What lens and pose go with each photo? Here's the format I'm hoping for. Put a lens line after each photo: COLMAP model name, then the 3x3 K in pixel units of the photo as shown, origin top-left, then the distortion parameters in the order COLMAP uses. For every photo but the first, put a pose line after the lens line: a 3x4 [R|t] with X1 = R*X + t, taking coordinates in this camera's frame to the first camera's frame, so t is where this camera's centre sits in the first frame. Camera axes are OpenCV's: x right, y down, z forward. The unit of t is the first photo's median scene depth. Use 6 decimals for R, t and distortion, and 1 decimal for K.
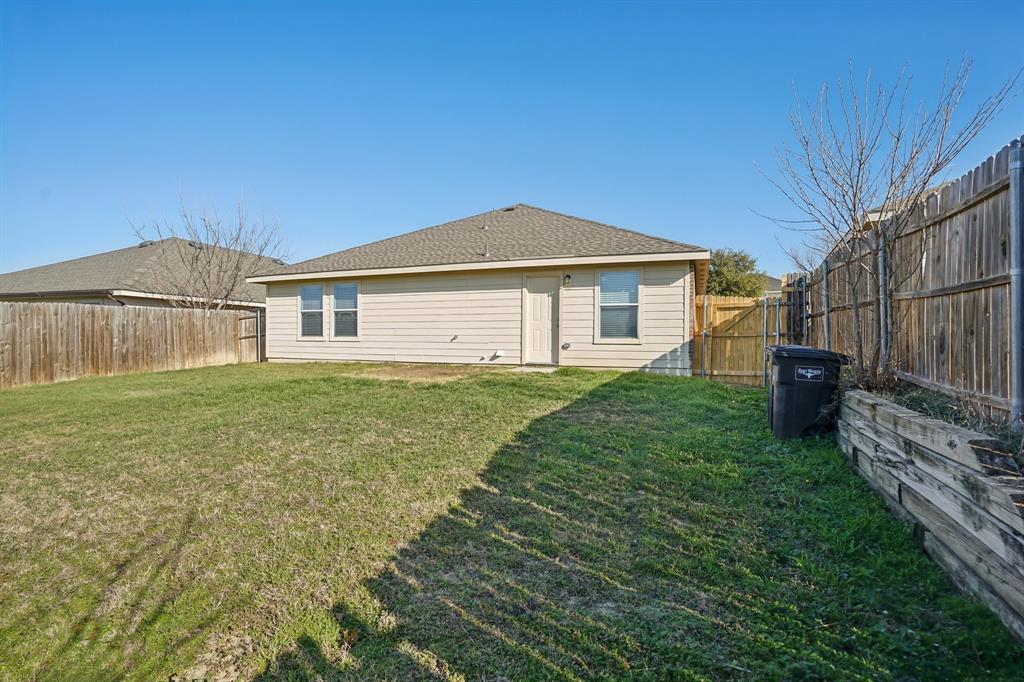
lens RADIAL K [[477.1, 0, 504.1], [0, 477.1, 343.1], [0, 0, 1]] dist [-0.046026, 0.014119]
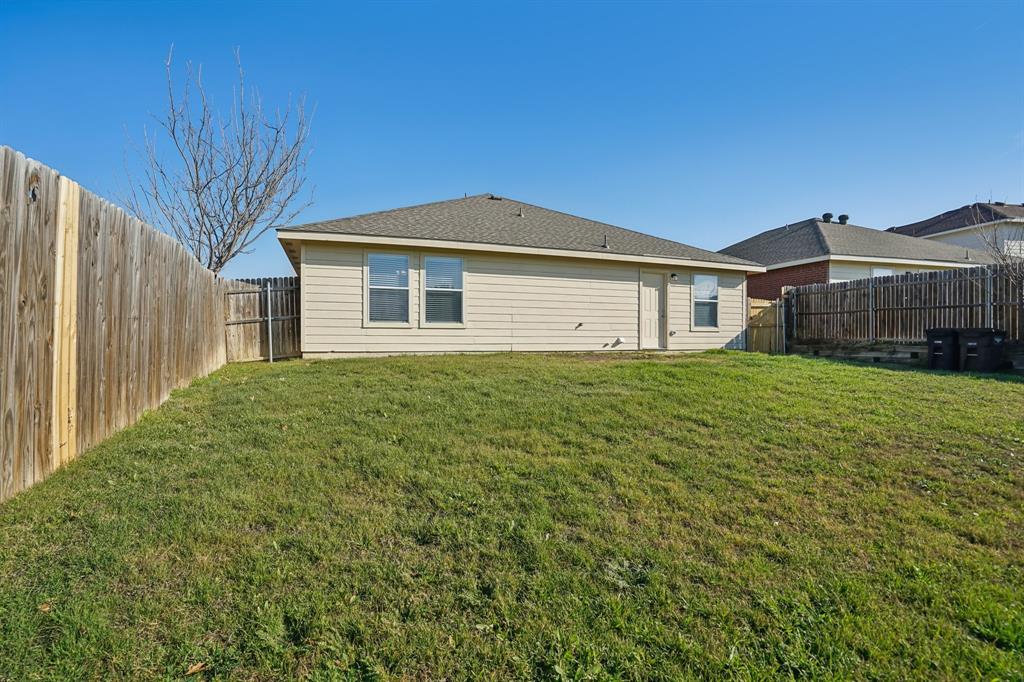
lens RADIAL K [[477.1, 0, 502.0], [0, 477.1, 338.3], [0, 0, 1]] dist [-0.046026, 0.014119]
pose [[0.750336, -0.002808, 0.661051, -0.922038], [0.006943, 0.999969, -0.003634, 0.019151], [-0.661020, 0.007317, 0.750333, 0.373013]]
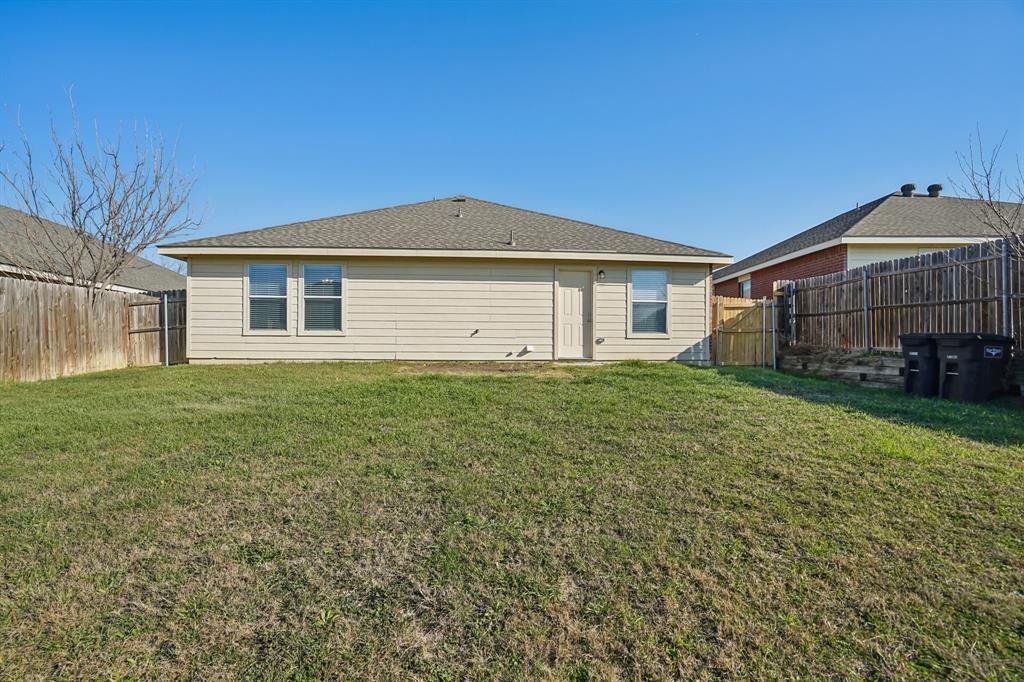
lens RADIAL K [[477.1, 0, 502.8], [0, 477.1, 344.0], [0, 0, 1]] dist [-0.046026, 0.014119]
pose [[0.905085, 0.000524, 0.425230, -0.461253], [0.002912, 0.999968, -0.007432, 0.019062], [-0.425221, 0.007965, 0.905055, 0.164597]]
